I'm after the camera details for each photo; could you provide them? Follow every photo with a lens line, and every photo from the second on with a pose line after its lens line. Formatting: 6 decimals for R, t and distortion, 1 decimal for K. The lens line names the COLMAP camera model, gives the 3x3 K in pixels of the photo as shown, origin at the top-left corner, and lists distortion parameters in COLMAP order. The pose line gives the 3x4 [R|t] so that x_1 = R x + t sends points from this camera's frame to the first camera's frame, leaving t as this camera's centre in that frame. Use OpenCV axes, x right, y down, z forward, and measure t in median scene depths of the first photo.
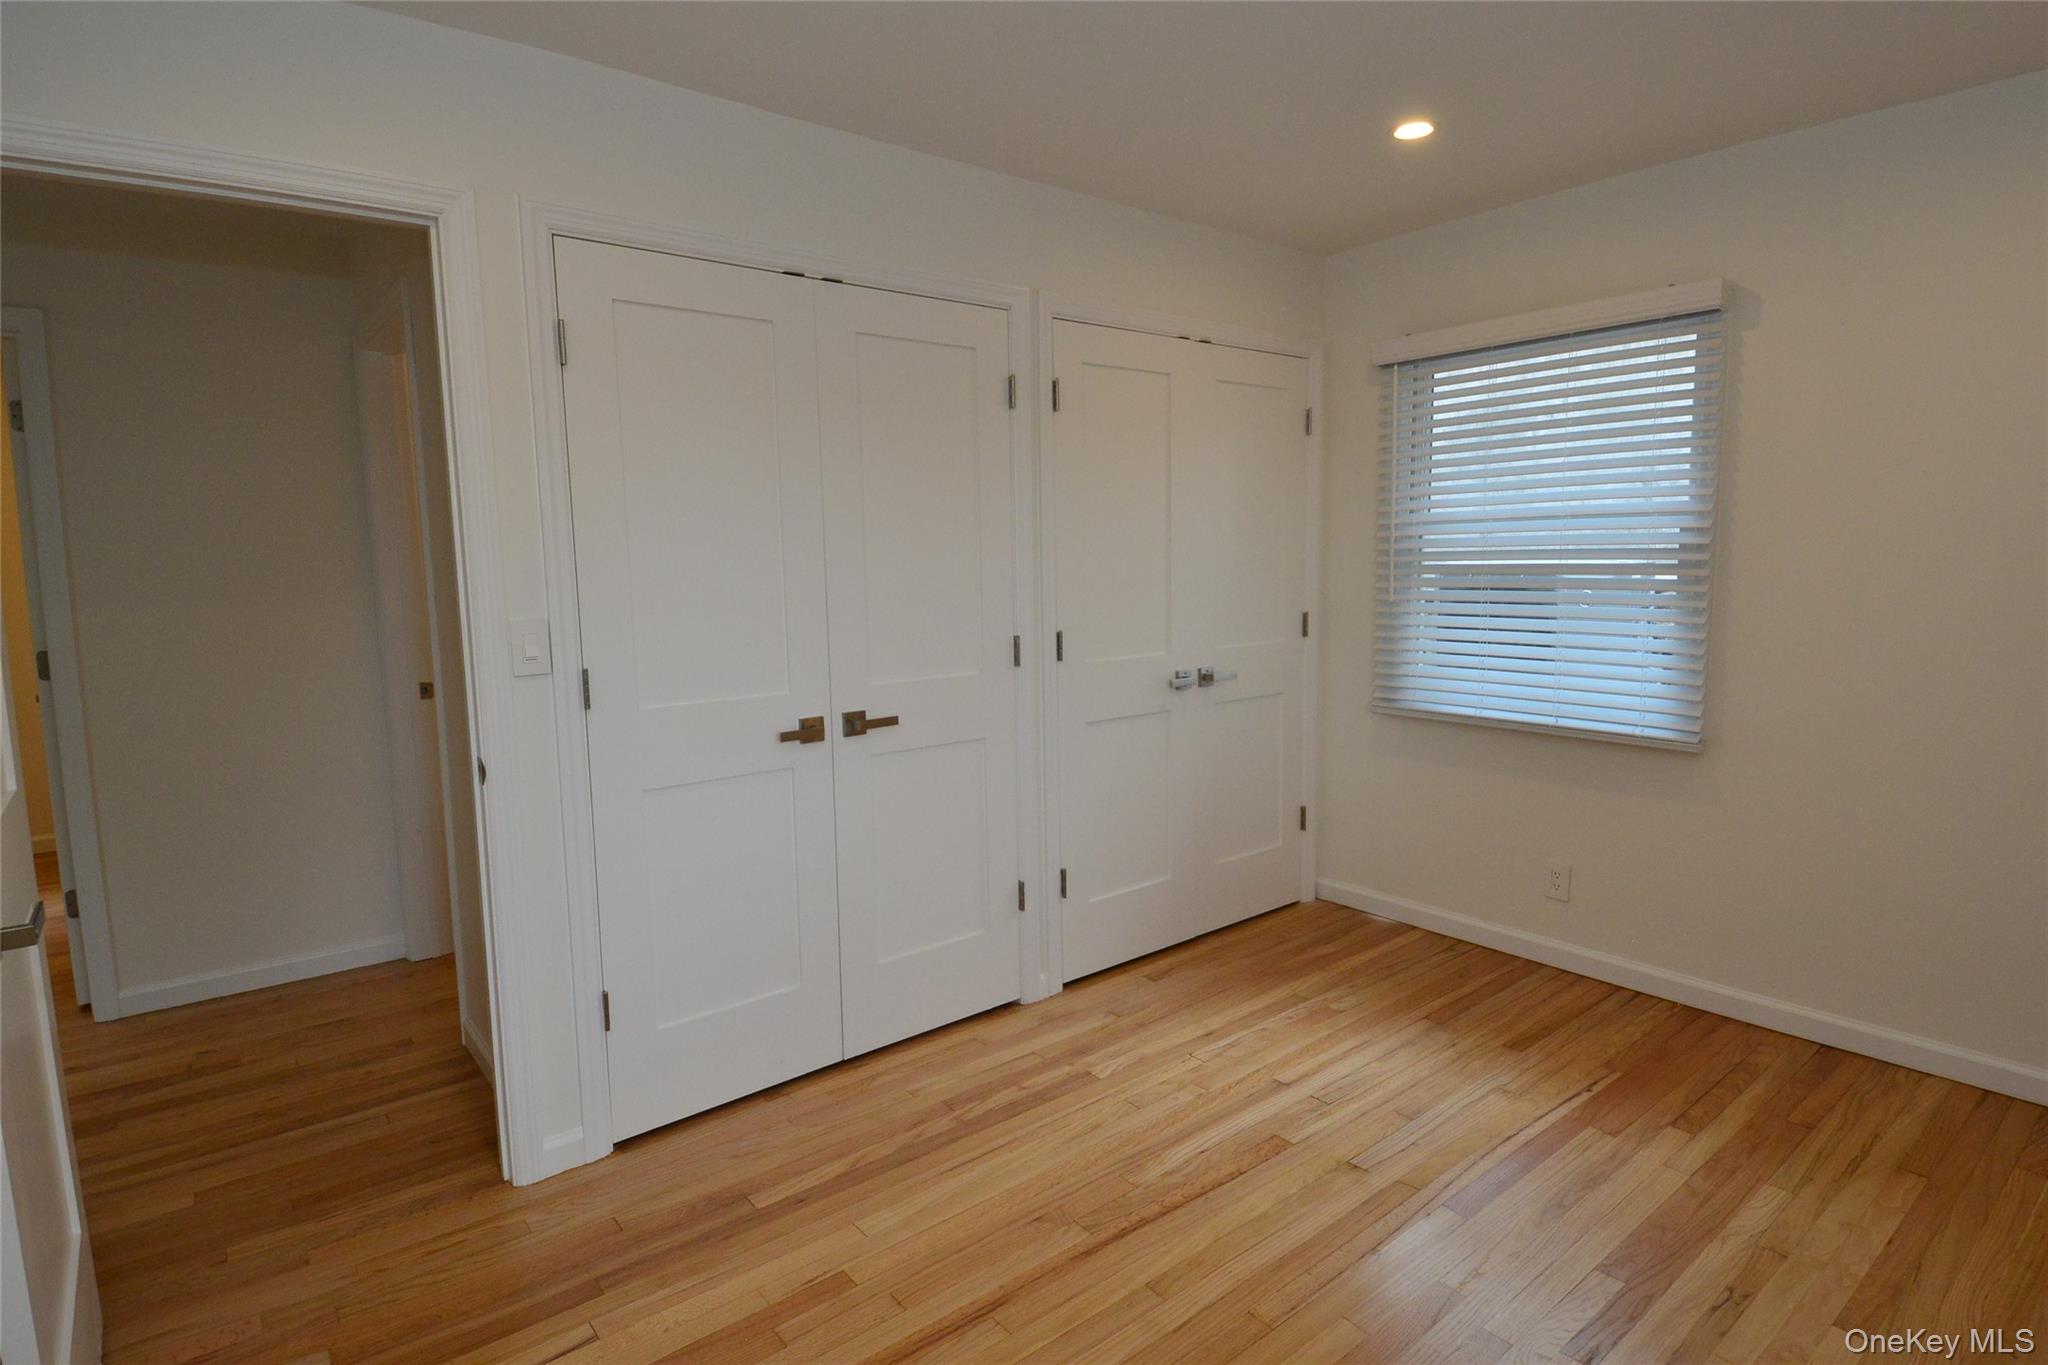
lens RADIAL K [[1055.3, 0, 1028.4], [0, 1055.3, 679.1], [0, 0, 1]] dist [0.053624, -0.056637]
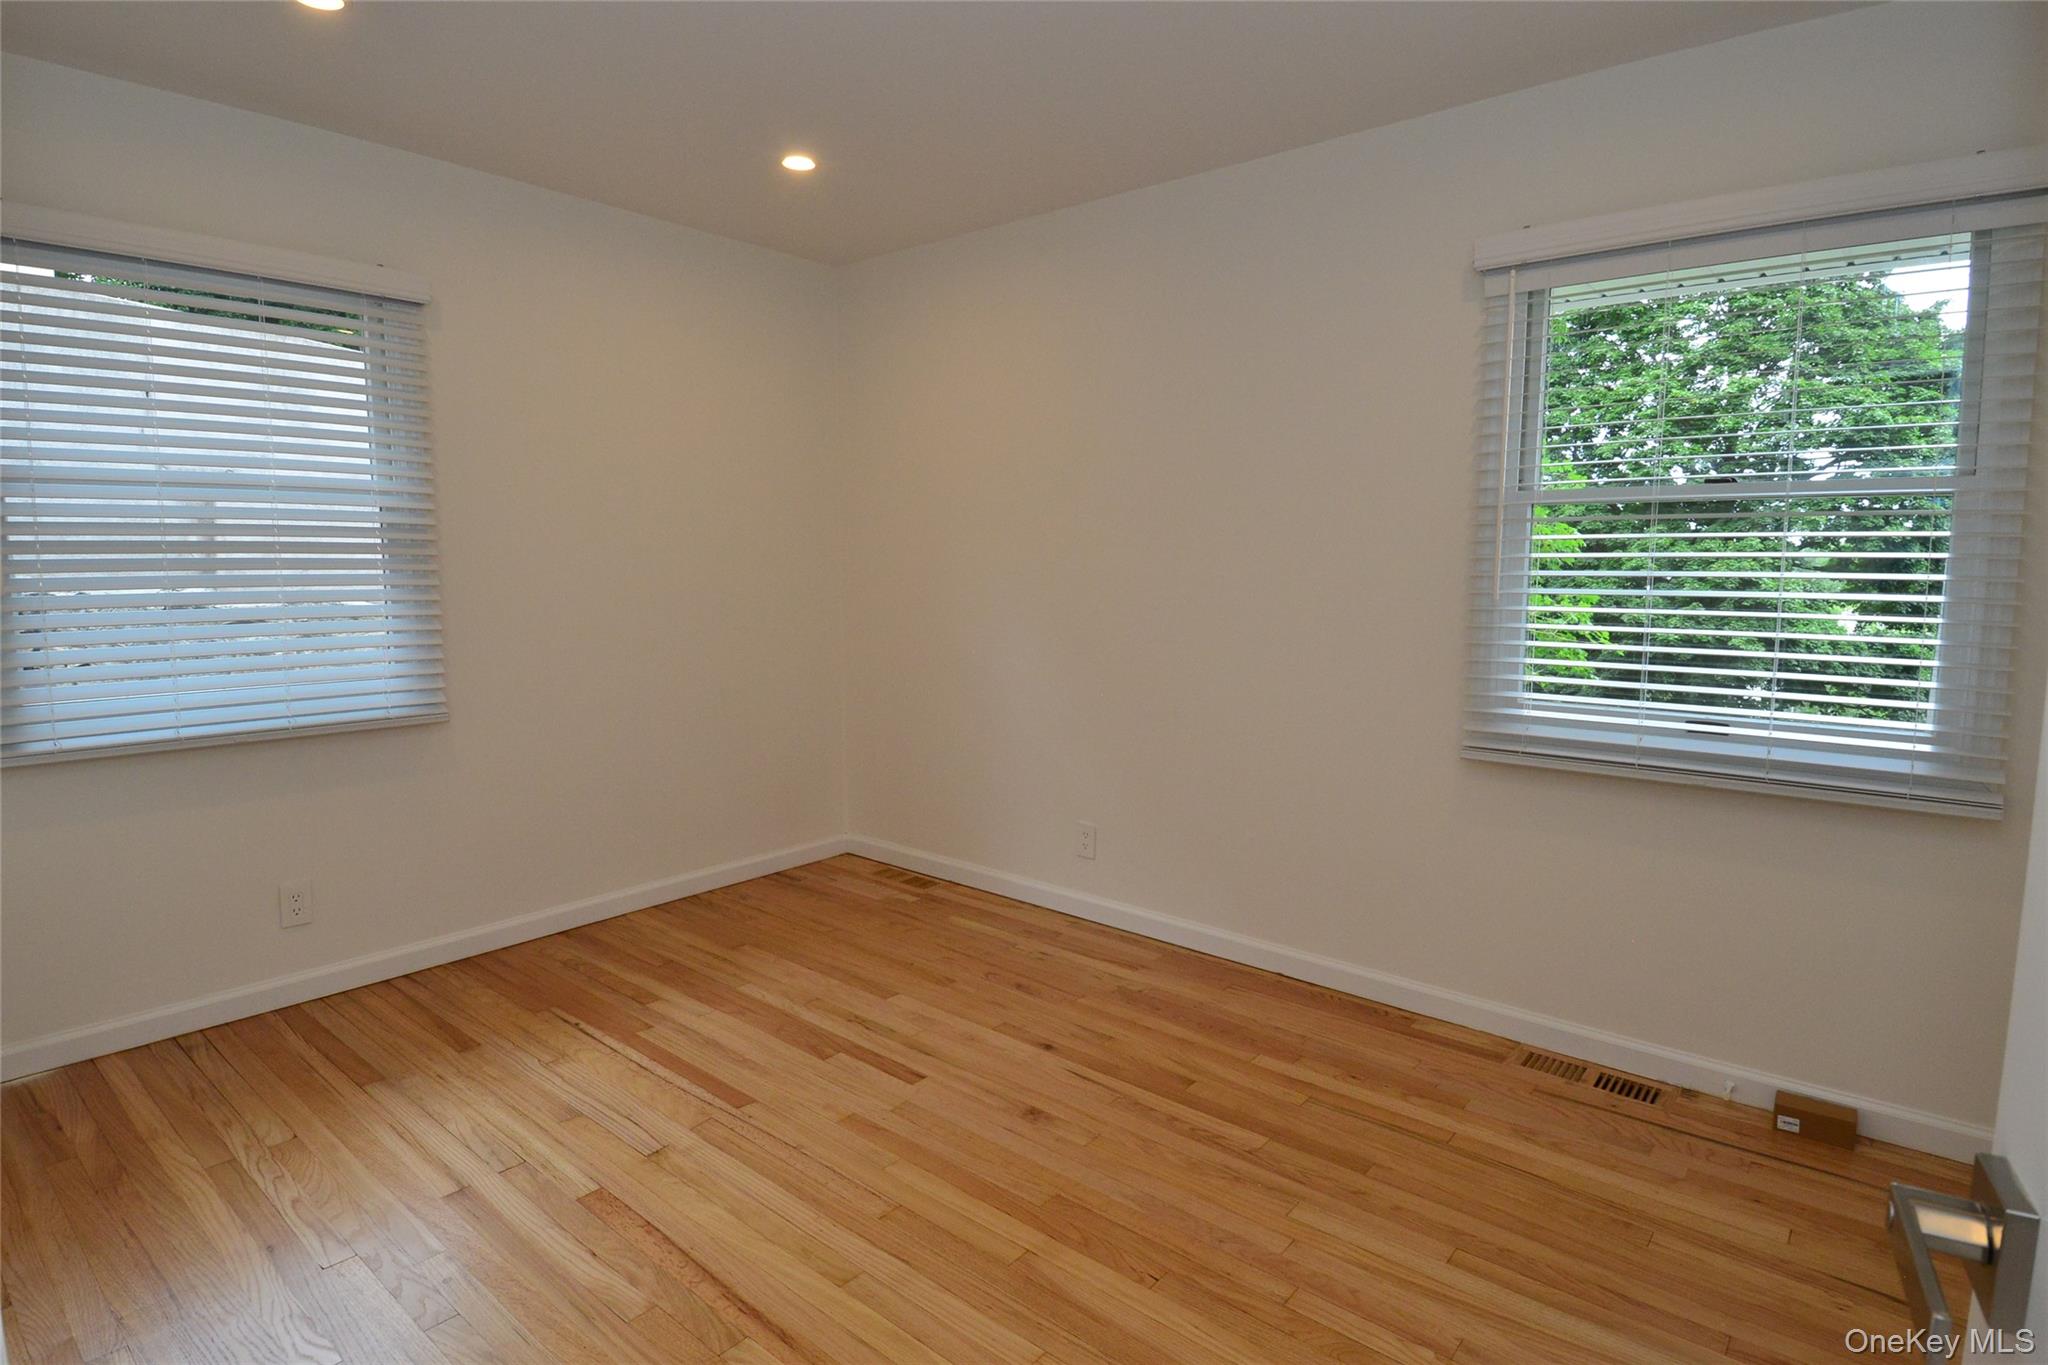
lens RADIAL K [[1055.3, 0, 1028.4], [0, 1055.3, 679.1], [0, 0, 1]] dist [0.053624, -0.056637]
pose [[-0.201522, -0.096453, 0.974724, -0.577032], [0.112191, 0.986317, 0.120795, -0.040152], [-0.973038, 0.133698, -0.187943, 0.691018]]
